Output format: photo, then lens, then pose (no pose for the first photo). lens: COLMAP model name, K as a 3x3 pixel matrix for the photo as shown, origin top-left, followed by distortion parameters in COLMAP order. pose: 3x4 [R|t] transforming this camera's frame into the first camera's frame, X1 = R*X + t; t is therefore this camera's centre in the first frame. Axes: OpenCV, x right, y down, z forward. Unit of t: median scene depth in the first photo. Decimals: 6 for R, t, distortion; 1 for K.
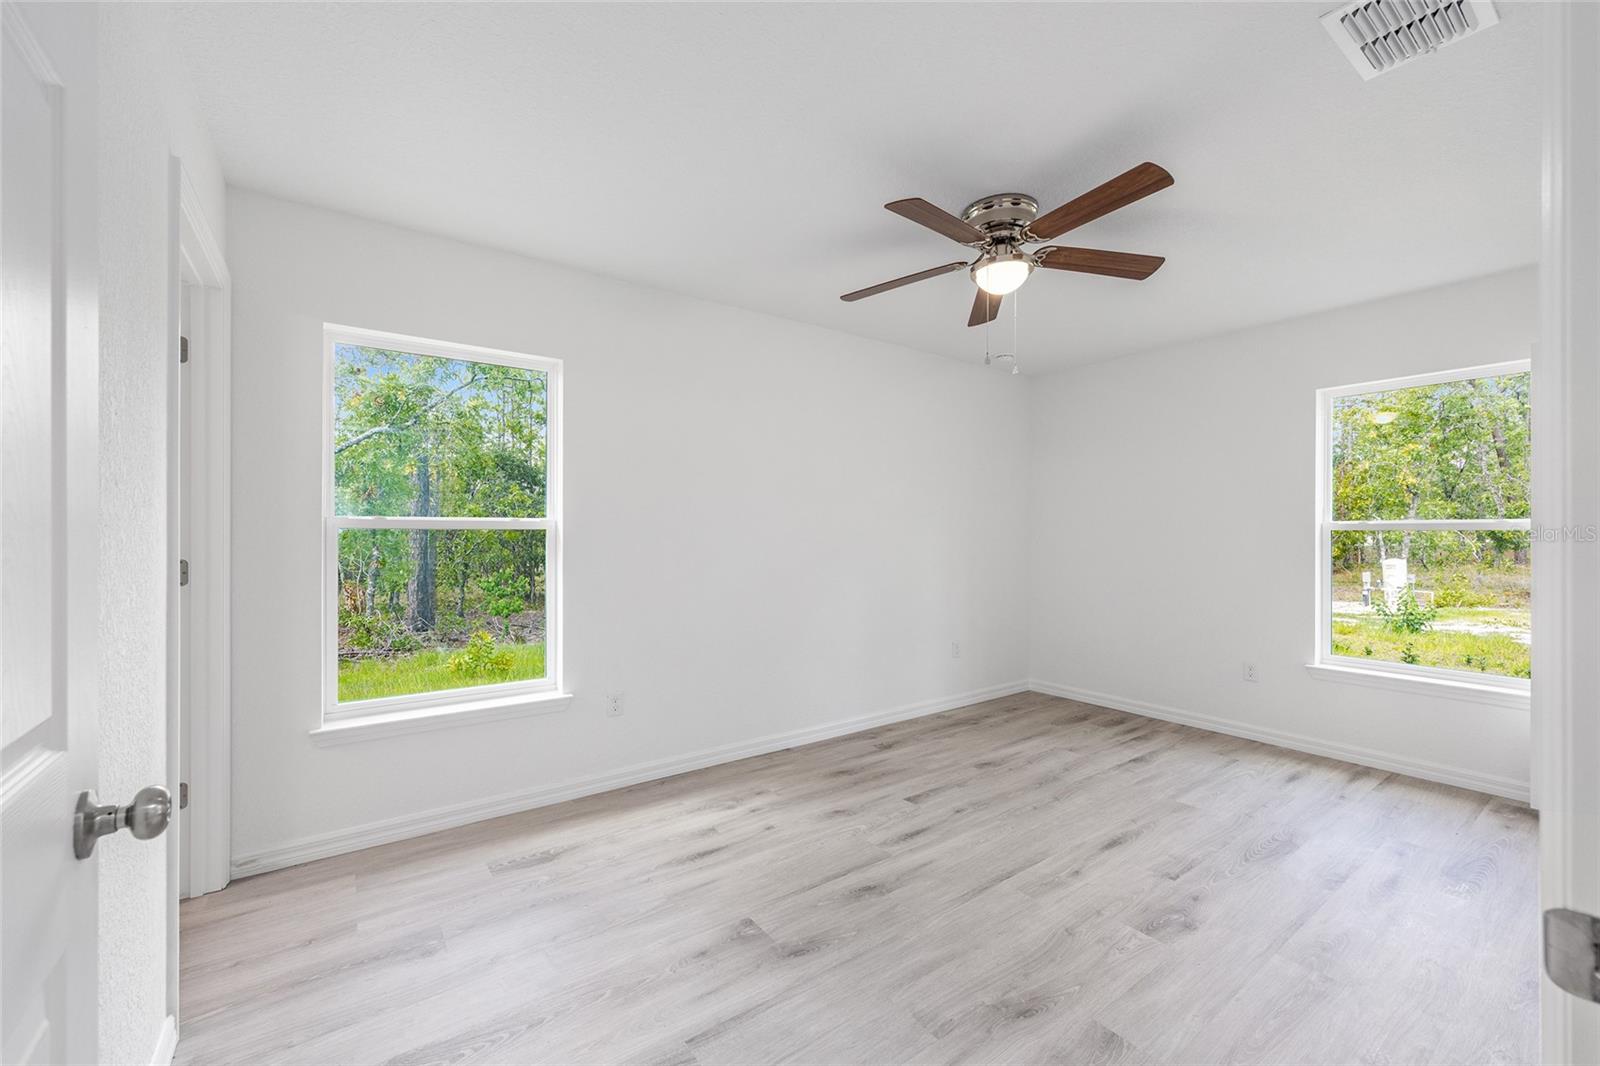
lens RADIAL K [[646.0, 0, 804.6], [0, 646.0, 527.2], [0, 0, 1]] dist [-0.001216, 0.000384]
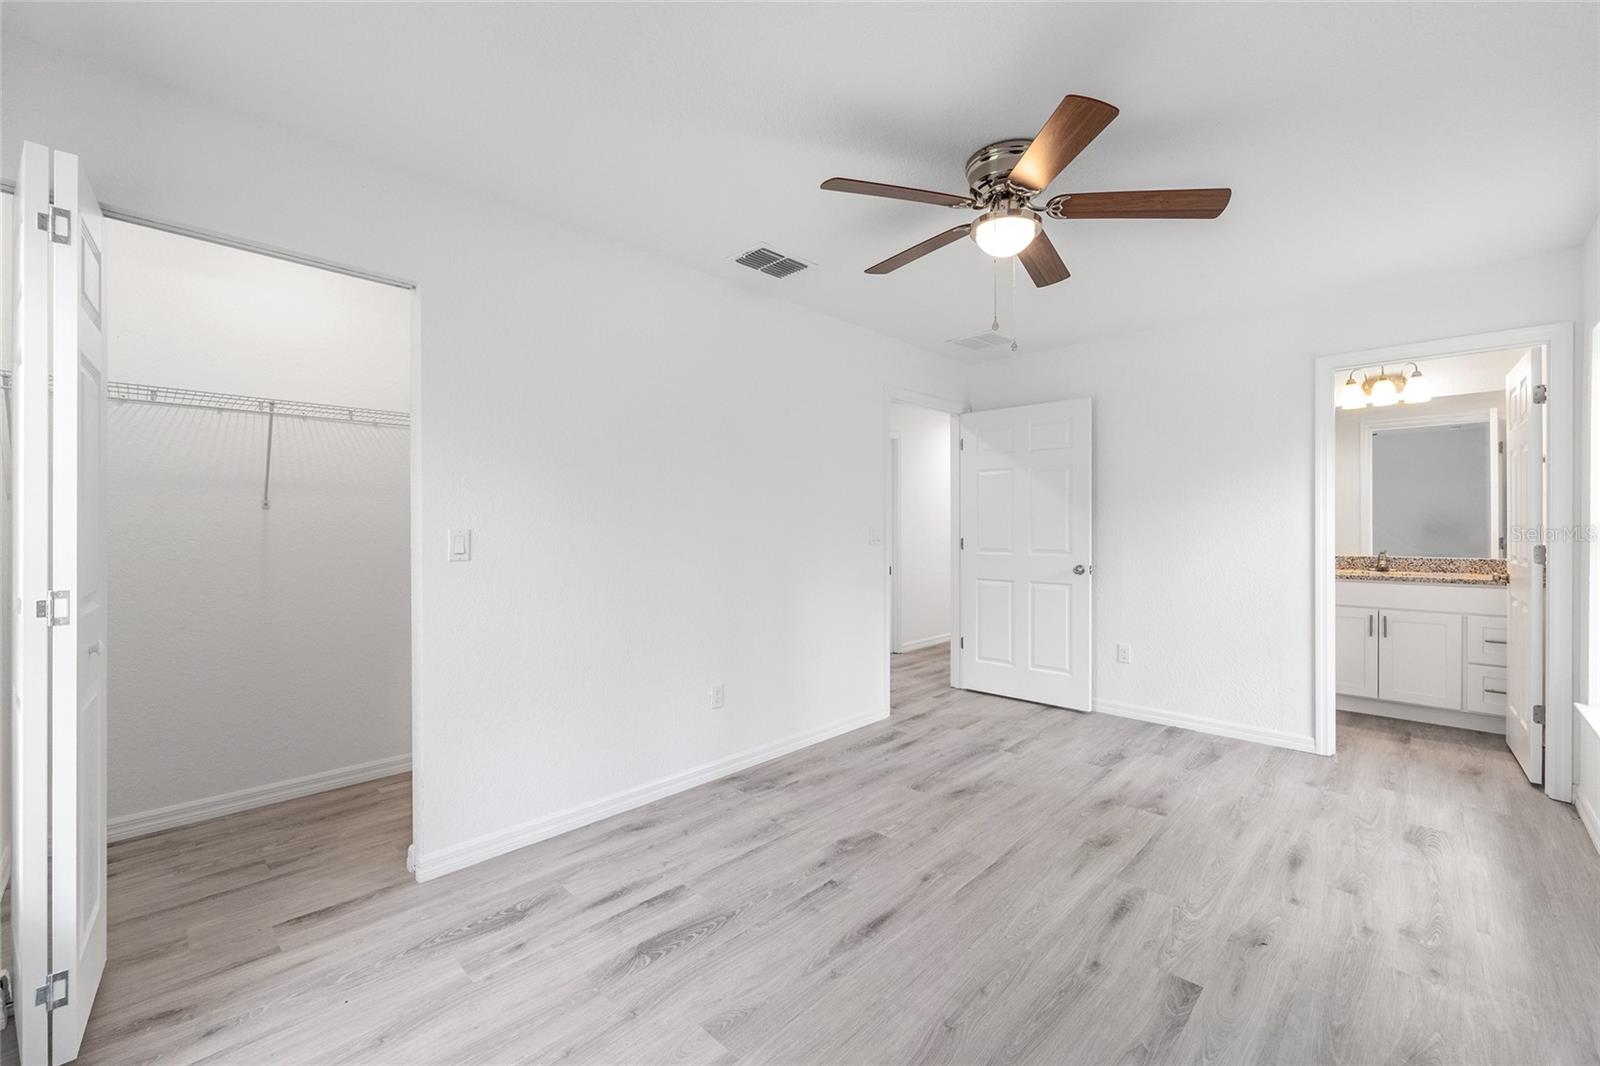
lens RADIAL K [[646.0, 0, 804.6], [0, 646.0, 527.2], [0, 0, 1]] dist [-0.001216, 0.000384]
pose [[-0.985449, 0.002127, -0.169960, 0.753439], [0.003940, 0.999939, -0.010329, 0.020306], [0.169928, -0.010848, -0.985397, 1.902731]]
